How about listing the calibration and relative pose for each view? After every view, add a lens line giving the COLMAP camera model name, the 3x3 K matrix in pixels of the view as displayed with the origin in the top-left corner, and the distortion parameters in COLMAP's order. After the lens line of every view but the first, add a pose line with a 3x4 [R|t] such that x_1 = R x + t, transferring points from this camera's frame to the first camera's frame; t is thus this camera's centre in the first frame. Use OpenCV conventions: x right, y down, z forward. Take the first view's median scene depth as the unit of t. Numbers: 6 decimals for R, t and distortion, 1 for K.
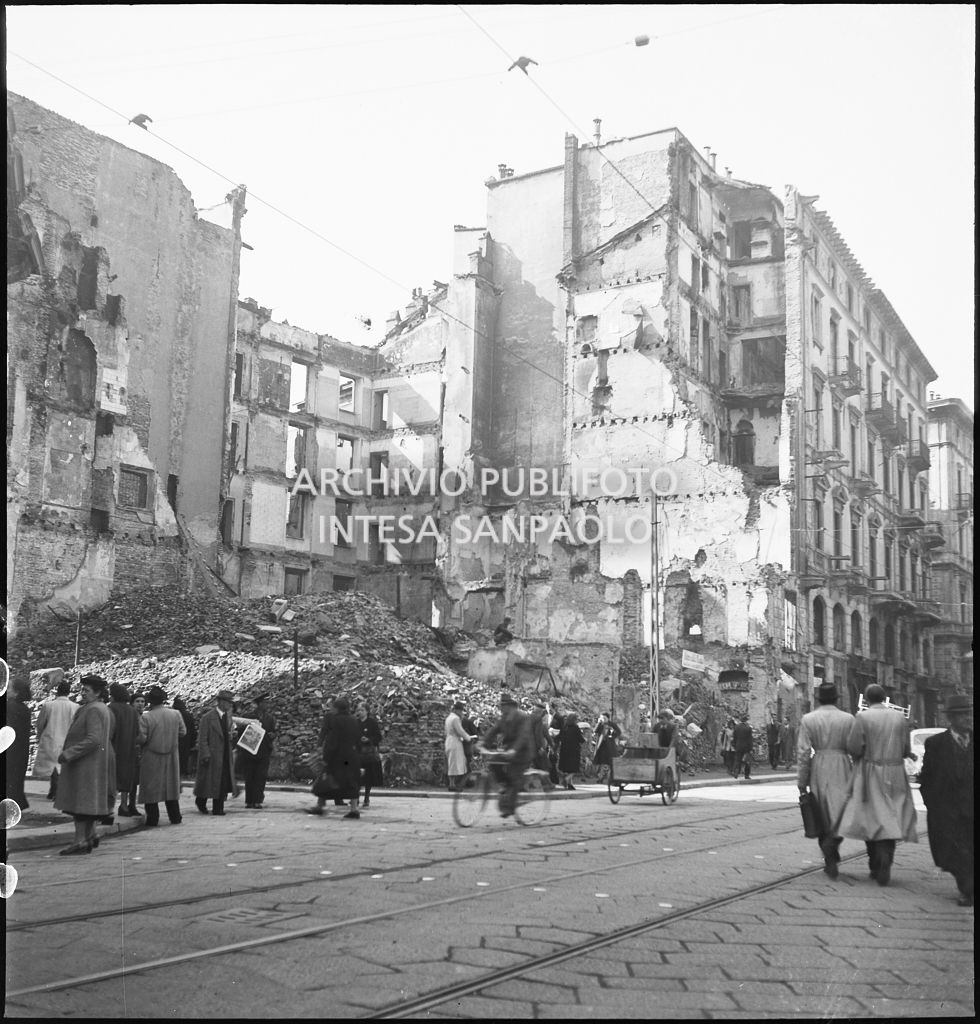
lens RADIAL K [[1305.6, 0, 489.8], [0, 1305.6, 515.0], [0, 0, 1]] dist [-0.012383, 0.000000]
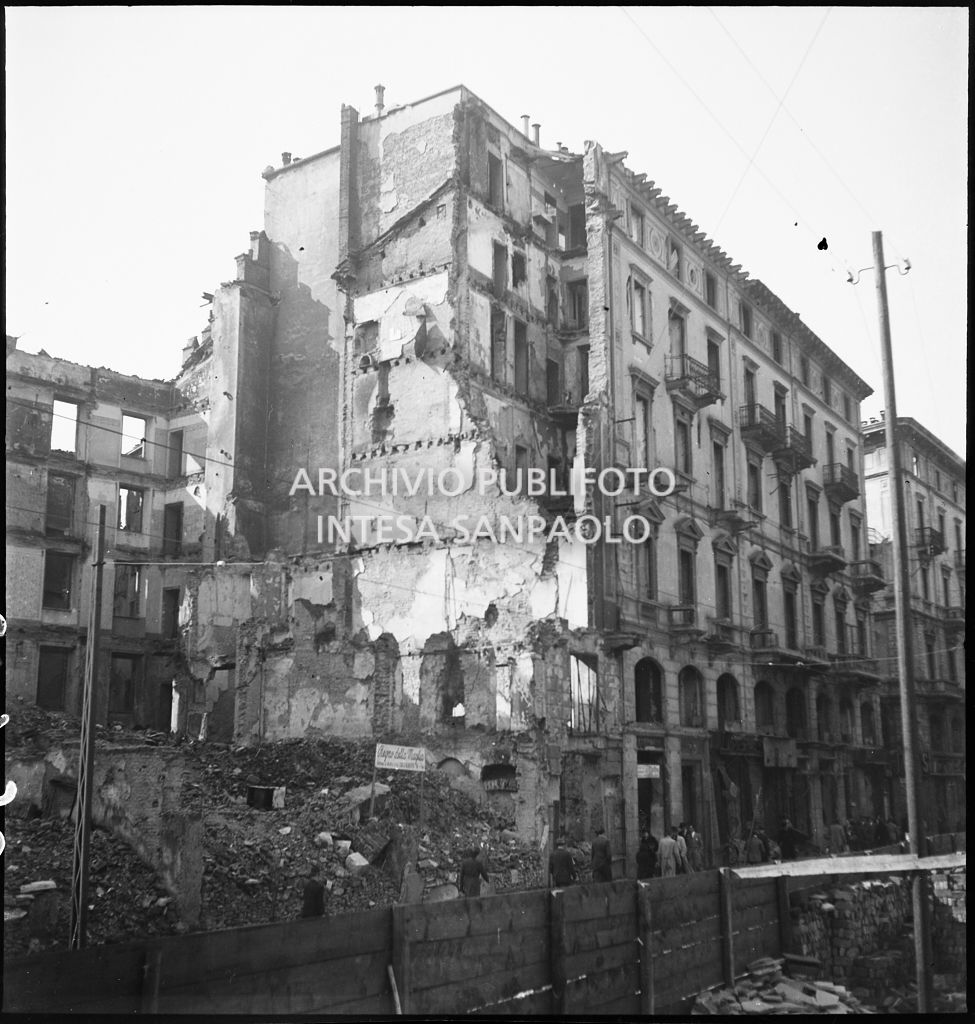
lens RADIAL K [[1296.0, 0, 487.4], [0, 1296.0, 510.1], [0, 0, 1]] dist [0.017322, 0.000000]
pose [[0.998005, -0.042253, -0.046914, 0.180846], [0.039653, 0.997698, -0.055017, 0.011671], [0.049131, 0.053047, 0.997383, 0.202933]]
